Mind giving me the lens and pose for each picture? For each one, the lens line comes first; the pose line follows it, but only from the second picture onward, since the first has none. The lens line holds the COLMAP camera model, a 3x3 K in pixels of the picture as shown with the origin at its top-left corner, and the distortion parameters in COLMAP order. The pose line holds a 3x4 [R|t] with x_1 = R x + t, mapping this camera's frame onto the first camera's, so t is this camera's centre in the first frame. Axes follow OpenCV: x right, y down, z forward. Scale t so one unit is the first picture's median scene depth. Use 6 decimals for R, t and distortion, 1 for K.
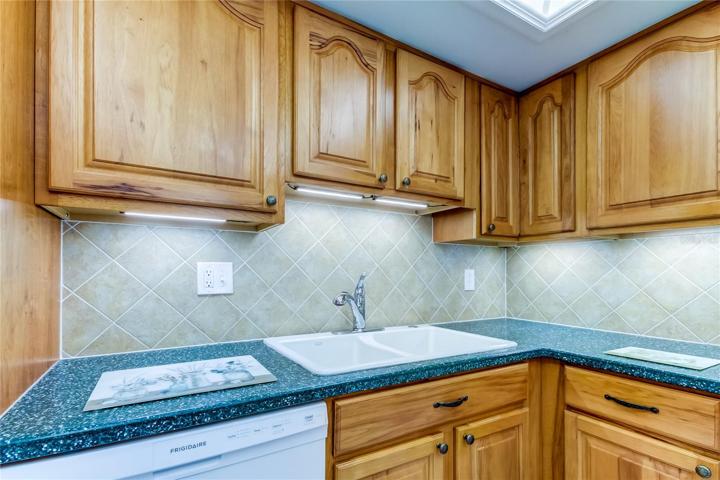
lens RADIAL K [[351.9, 0, 359.5], [0, 351.9, 273.8], [0, 0, 1]] dist [0.020112, 0.000017]
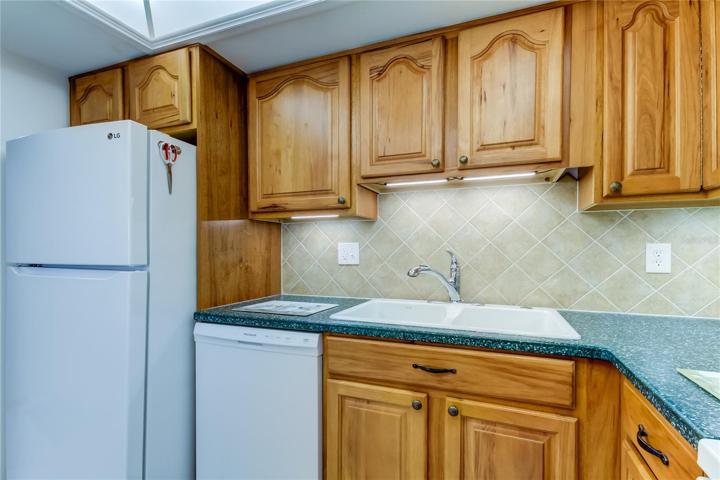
lens RADIAL K [[337.2, 0, 361.5], [0, 337.2, 259.9], [0, 0, 1]] dist [0.014577, 0.000119]
pose [[0.616887, 0.015938, -0.786891, 0.805929], [0.002068, 0.999759, 0.021870, 0.008038], [0.787049, -0.015119, 0.616705, 0.173856]]
